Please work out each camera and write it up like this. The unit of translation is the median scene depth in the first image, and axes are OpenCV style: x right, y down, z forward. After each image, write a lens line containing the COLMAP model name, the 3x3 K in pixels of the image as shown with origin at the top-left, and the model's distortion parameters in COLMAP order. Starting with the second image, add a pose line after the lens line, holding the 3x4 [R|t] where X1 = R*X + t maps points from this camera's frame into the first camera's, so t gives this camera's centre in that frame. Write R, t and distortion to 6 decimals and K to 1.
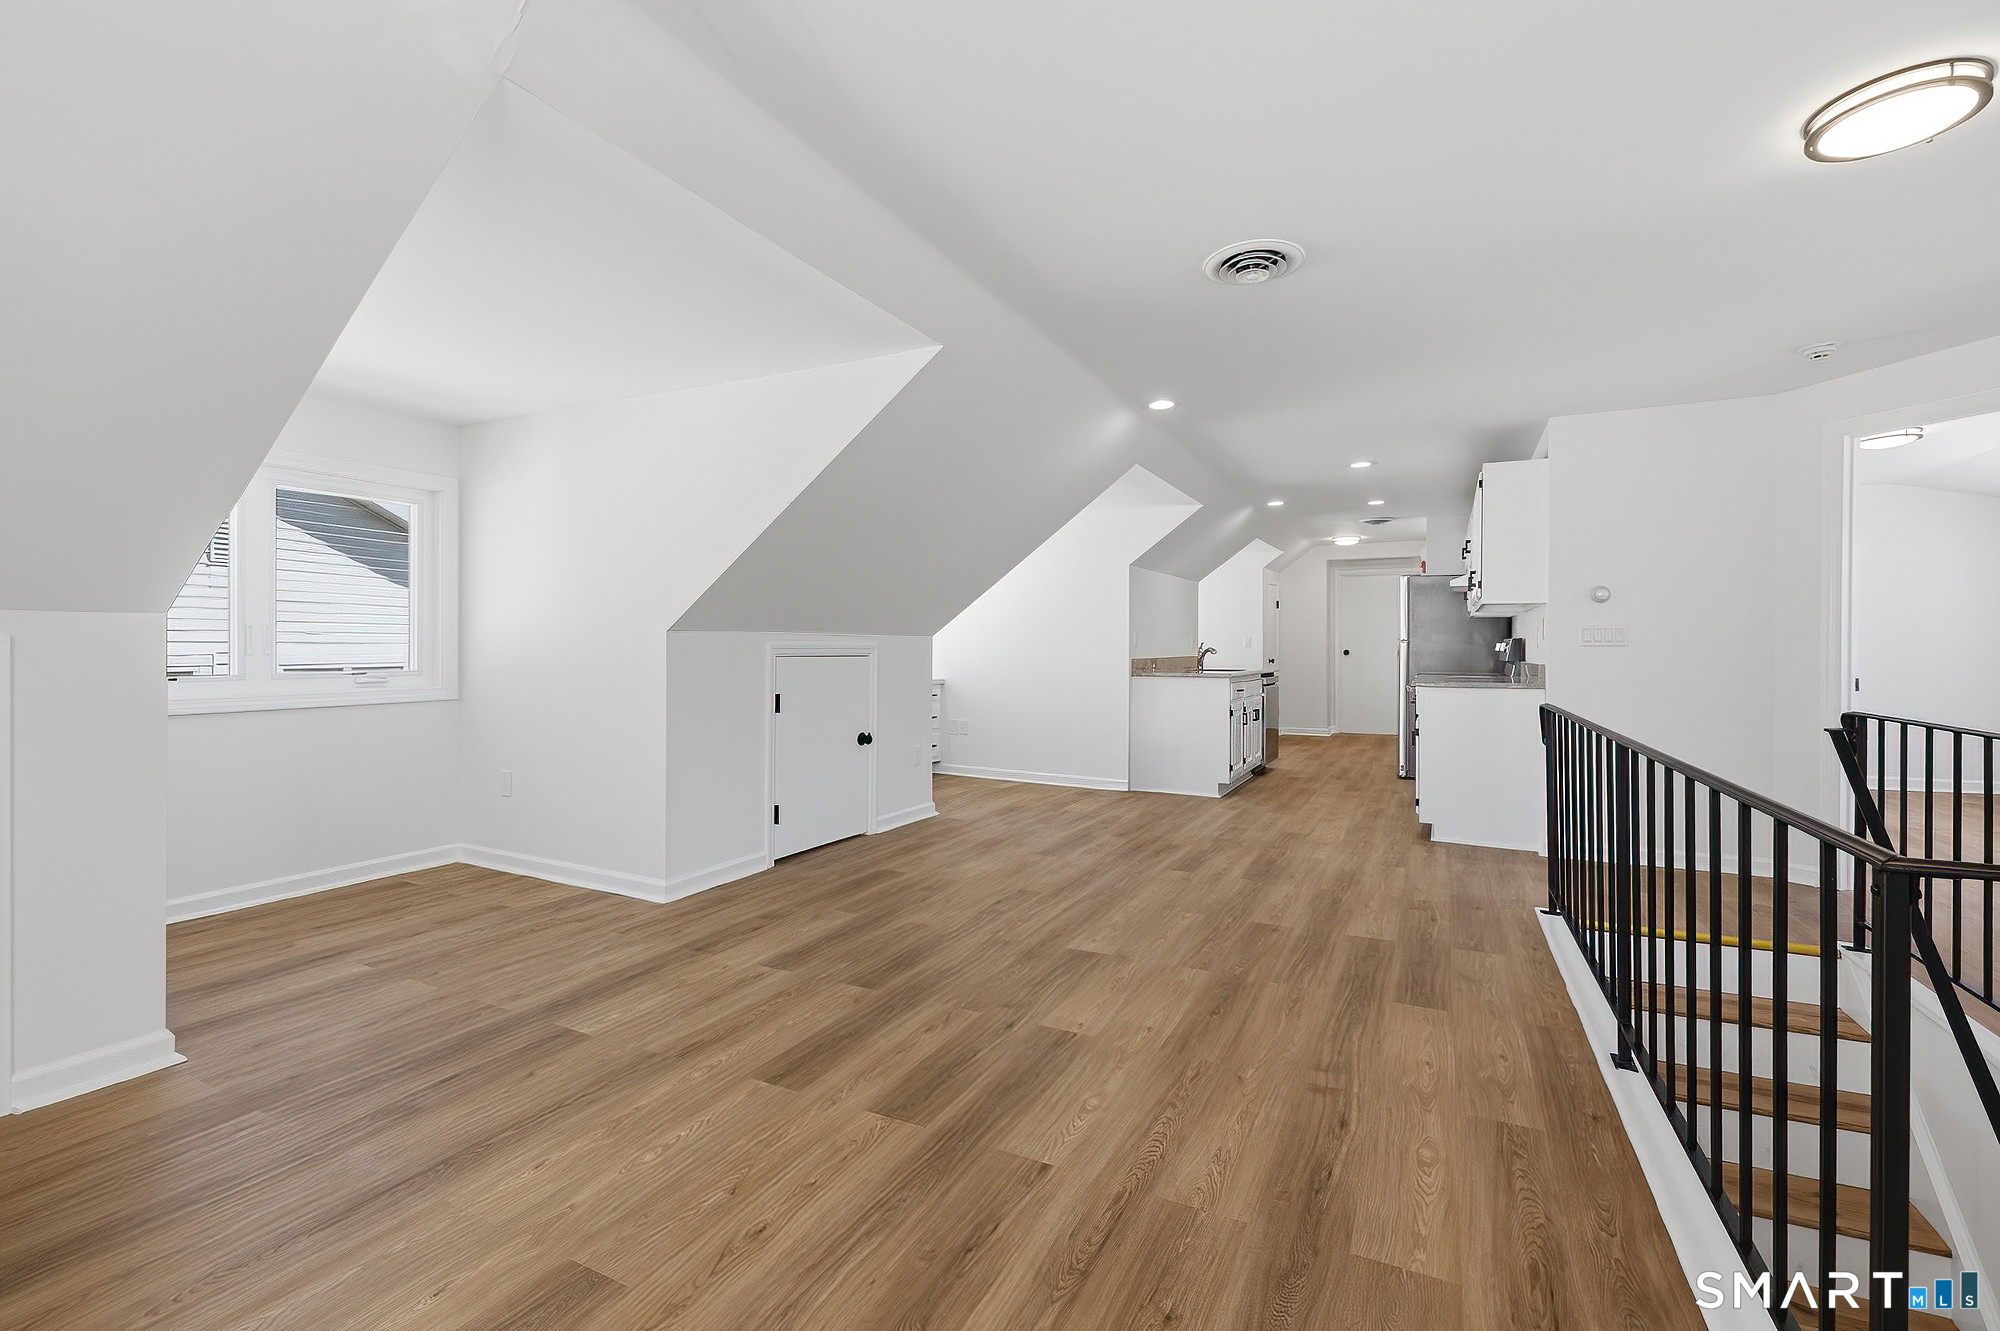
lens RADIAL K [[856.0, 0, 1001.6], [0, 856.0, 664.1], [0, 0, 1]] dist [0.000718, -0.000269]
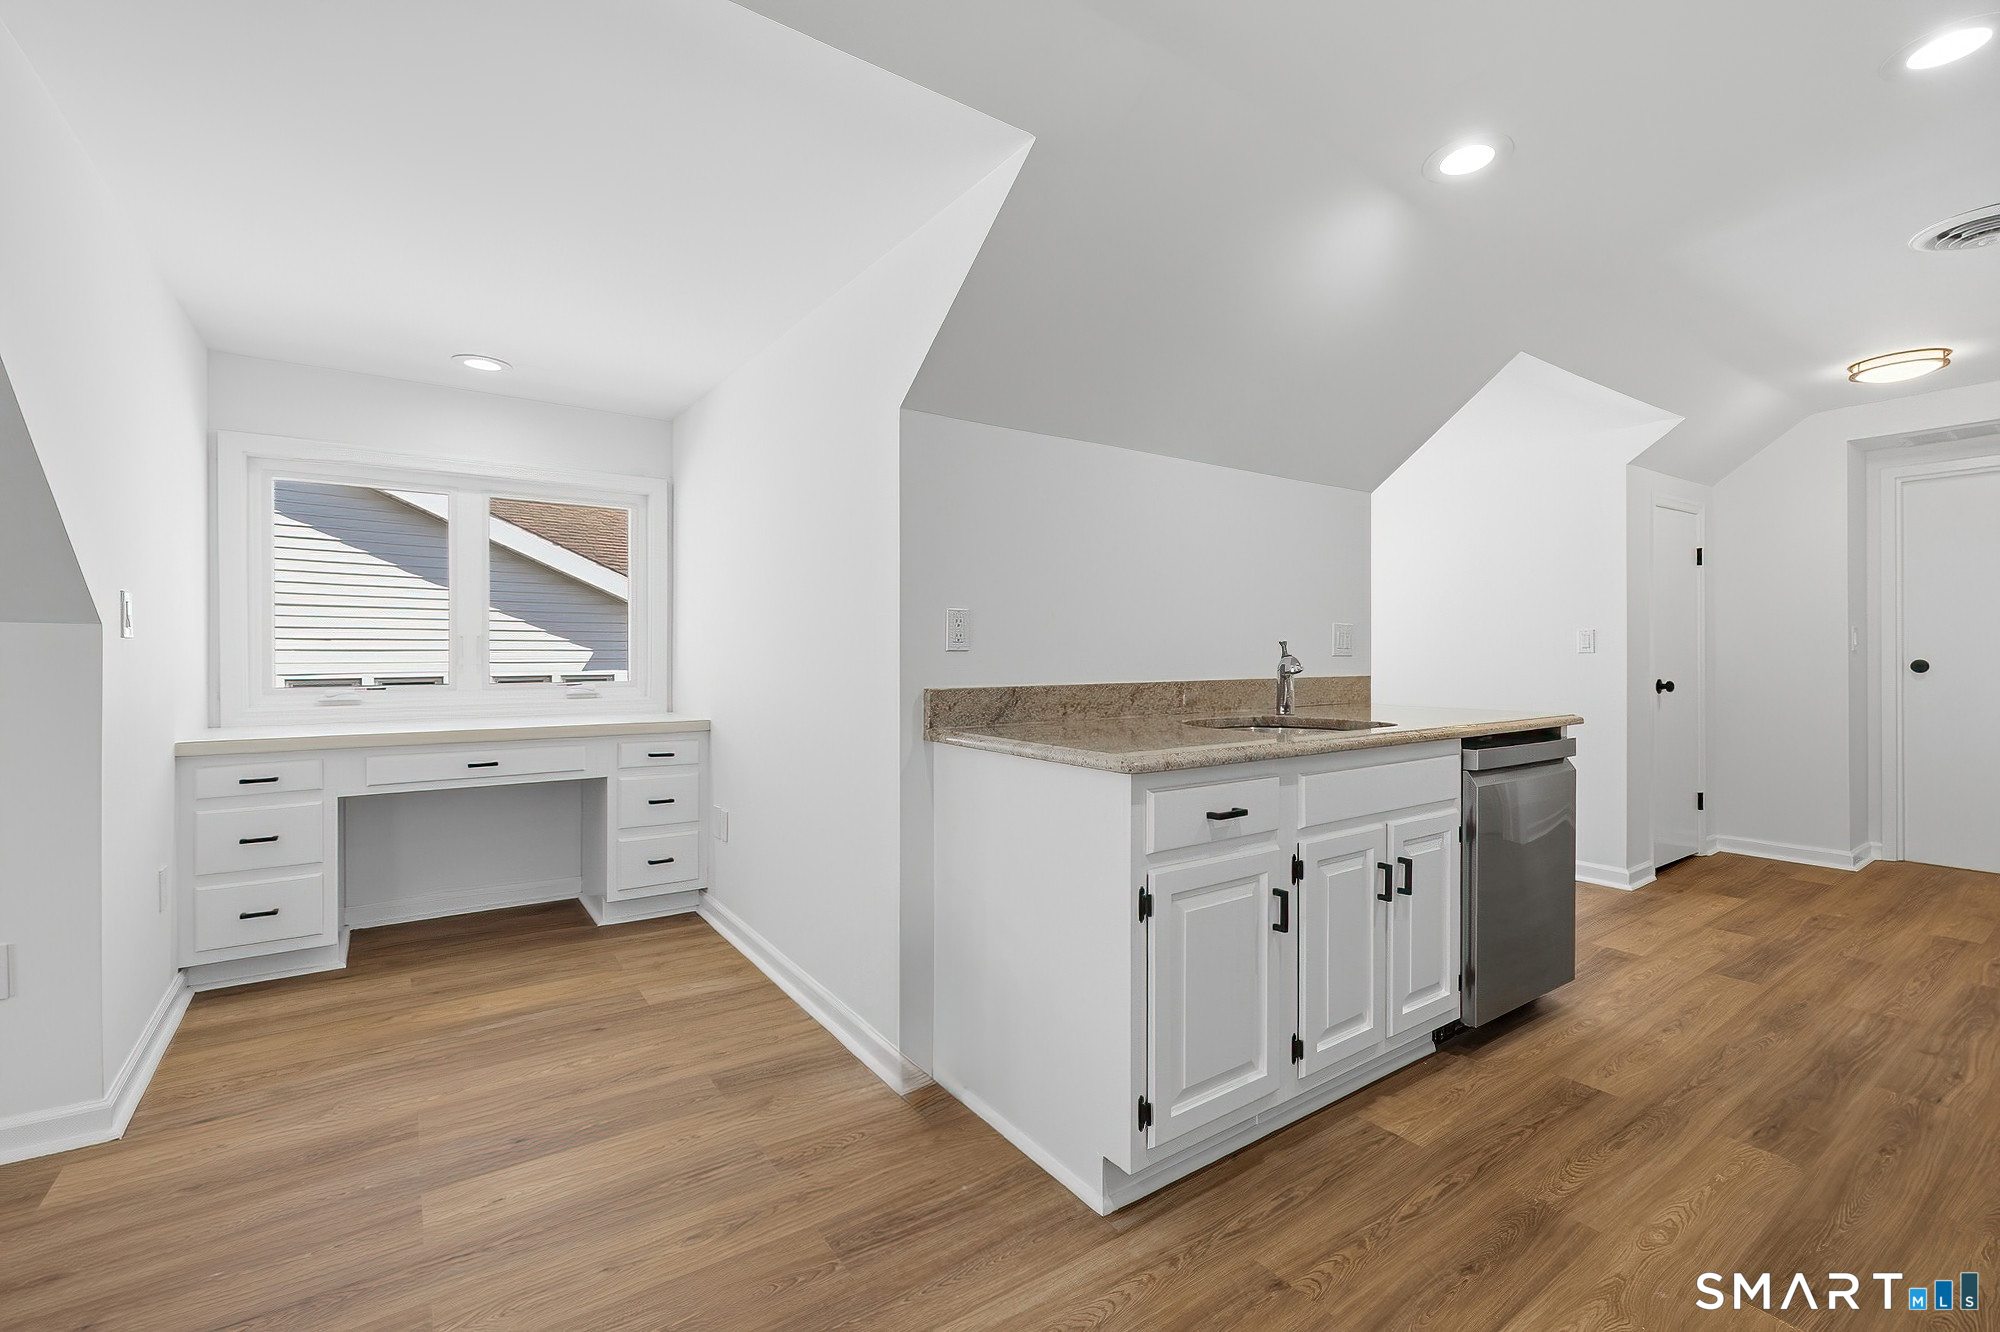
lens RADIAL K [[856.0, 0, 1015.6], [0, 856.0, 659.0], [0, 0, 1]] dist [0.000718, -0.000269]
pose [[0.888317, -0.000218, -0.459231, 0.709861], [-0.006099, 0.999906, -0.012272, -0.029235], [0.459190, 0.013702, 0.888232, 1.499934]]
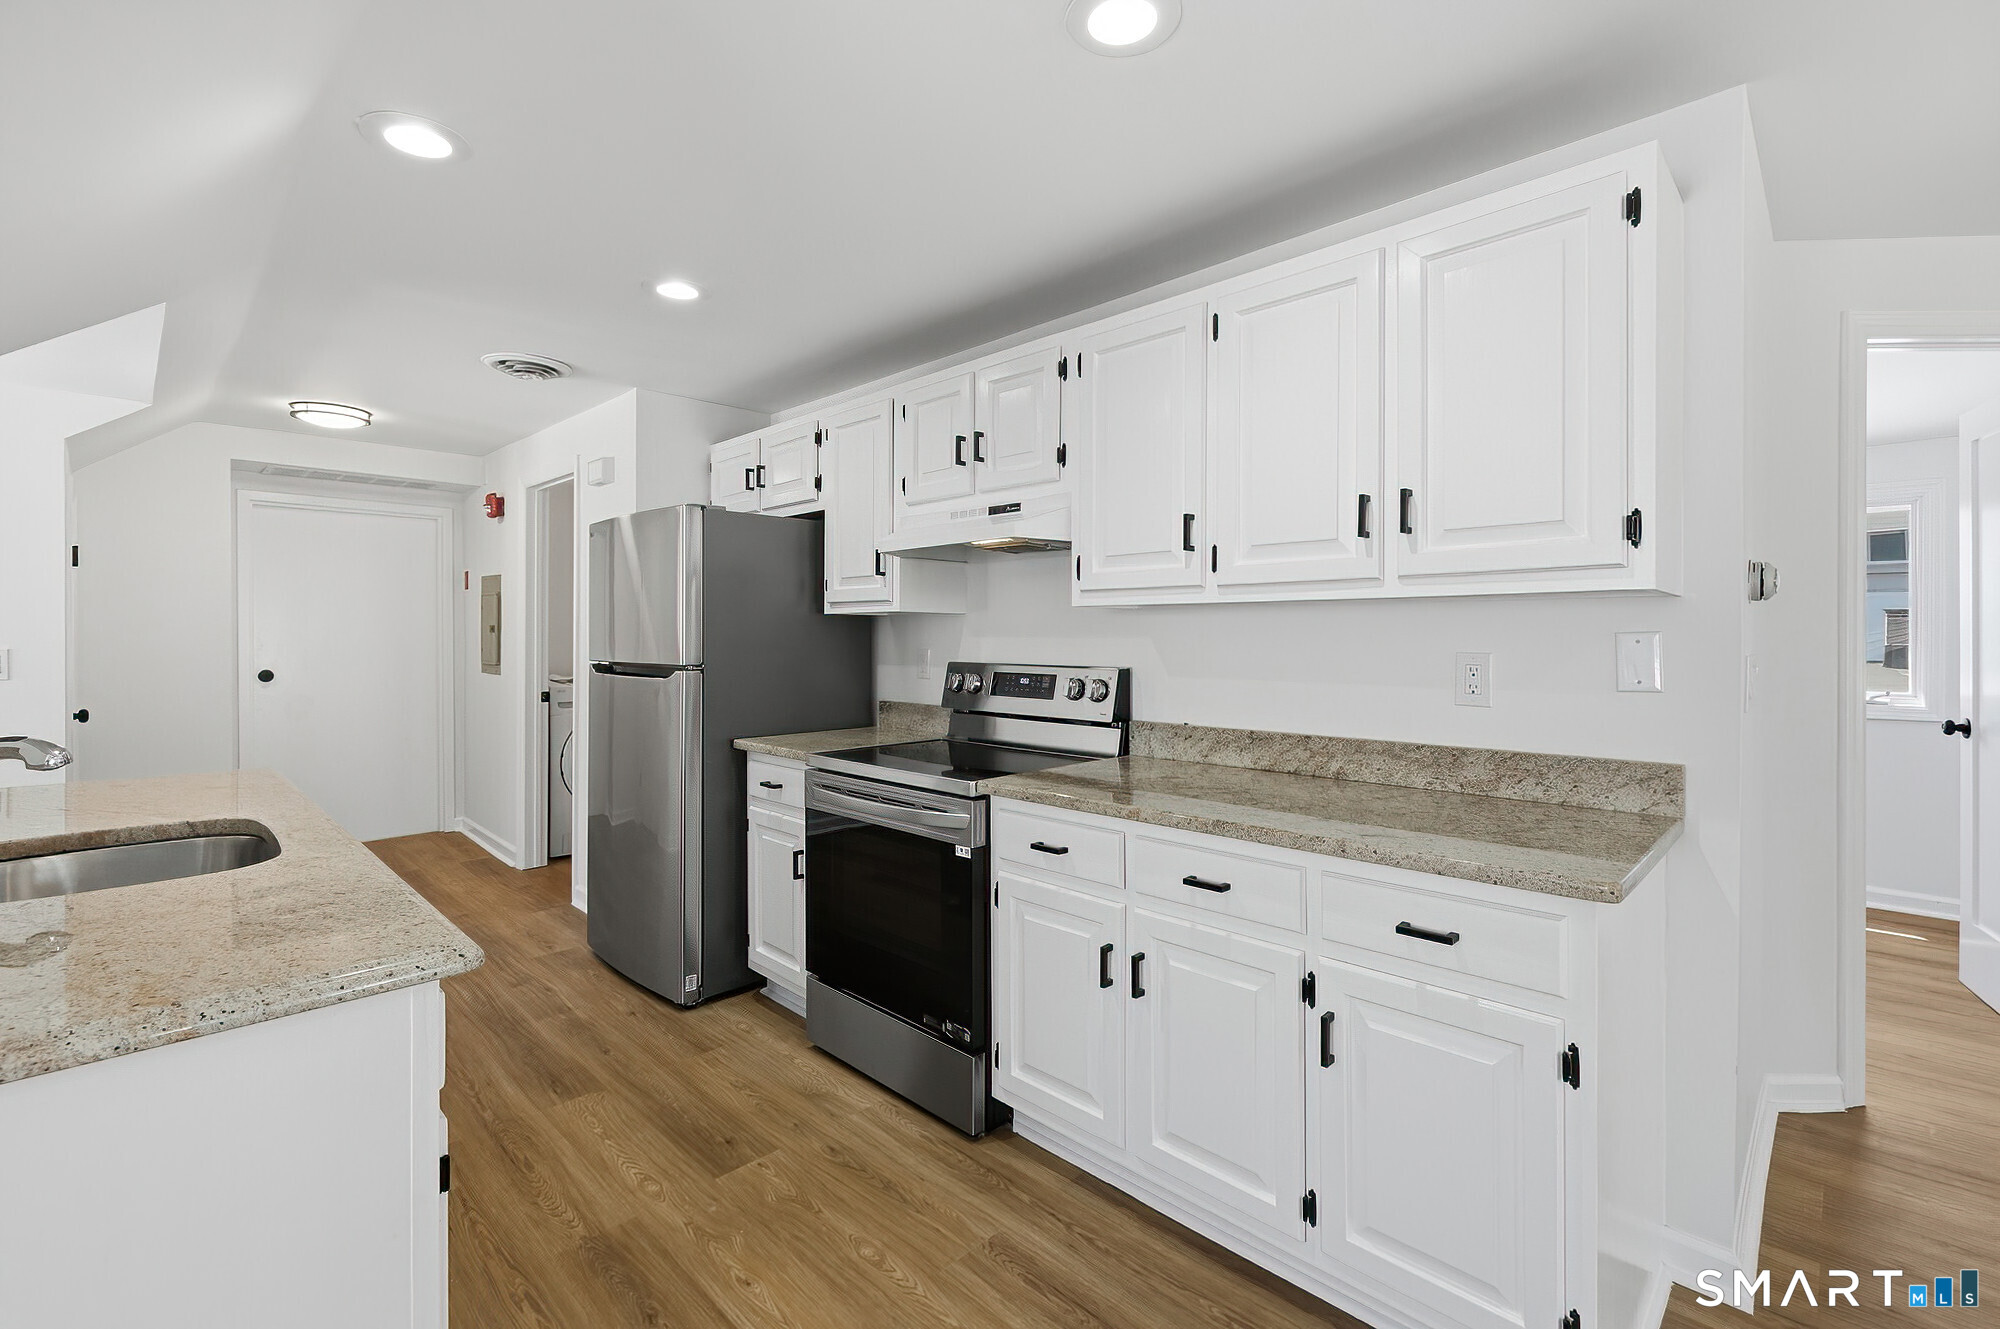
lens RADIAL K [[873.4, 0, 1005.5], [0, 873.4, 624.9], [0, 0, 1]] dist [0.001848, 0.000895]
pose [[0.304529, 0.002431, 0.952500, 0.266480], [0.021841, 0.999716, -0.009534, -0.093530], [-0.952253, 0.023706, 0.304389, 1.695527]]
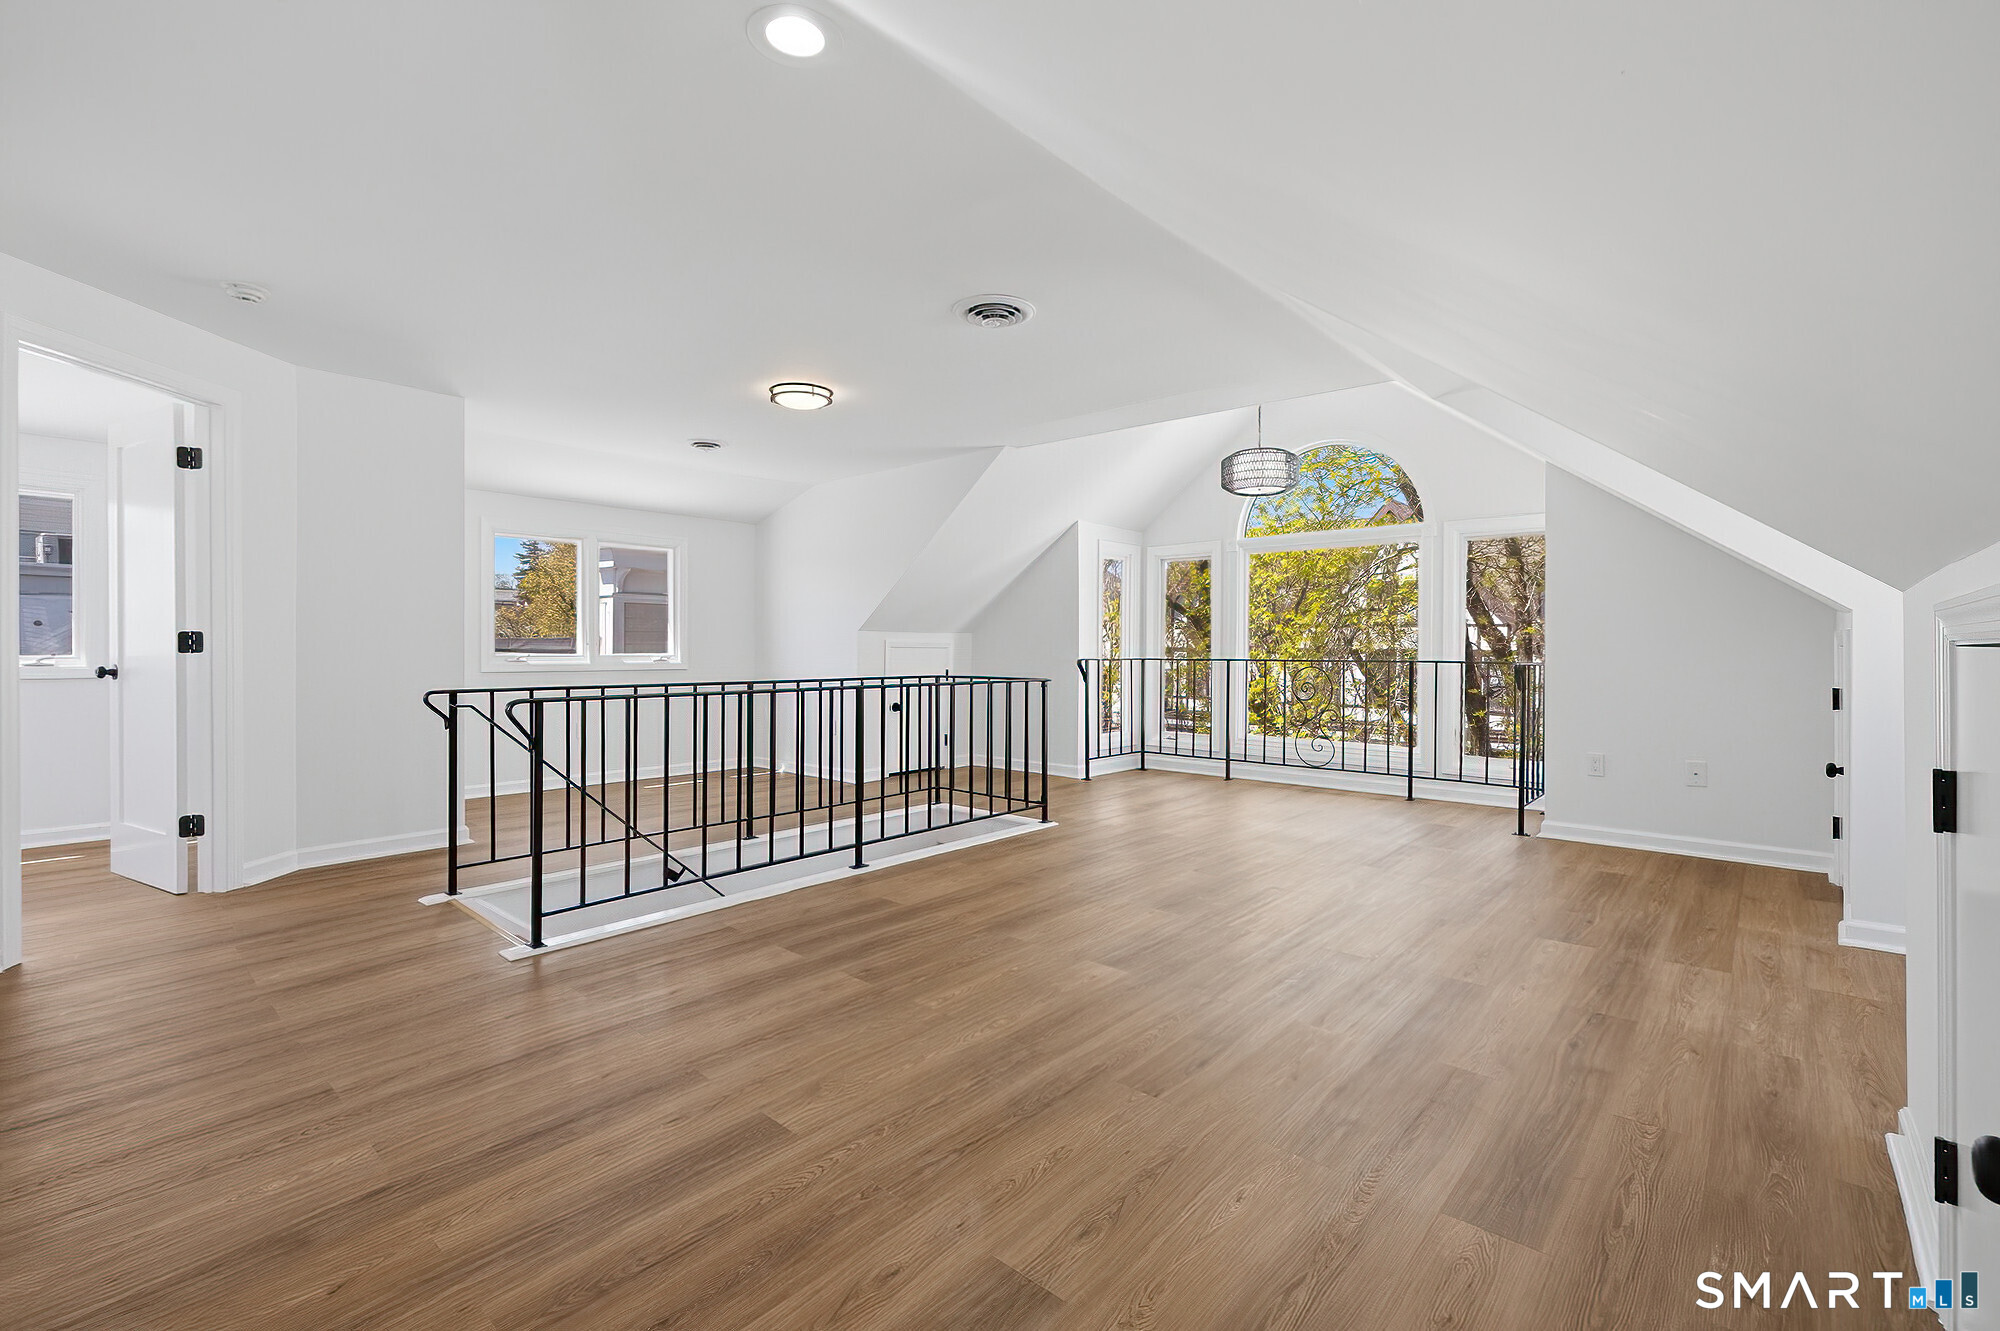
lens RADIAL K [[856.0, 0, 1004.1], [0, 856.0, 651.4], [0, 0, 1]] dist [0.000718, -0.000269]
pose [[-0.964980, -0.002073, 0.262316, -0.029551], [0.003340, 0.999791, 0.020189, -0.017696], [-0.262303, 0.020358, -0.964771, 1.825874]]
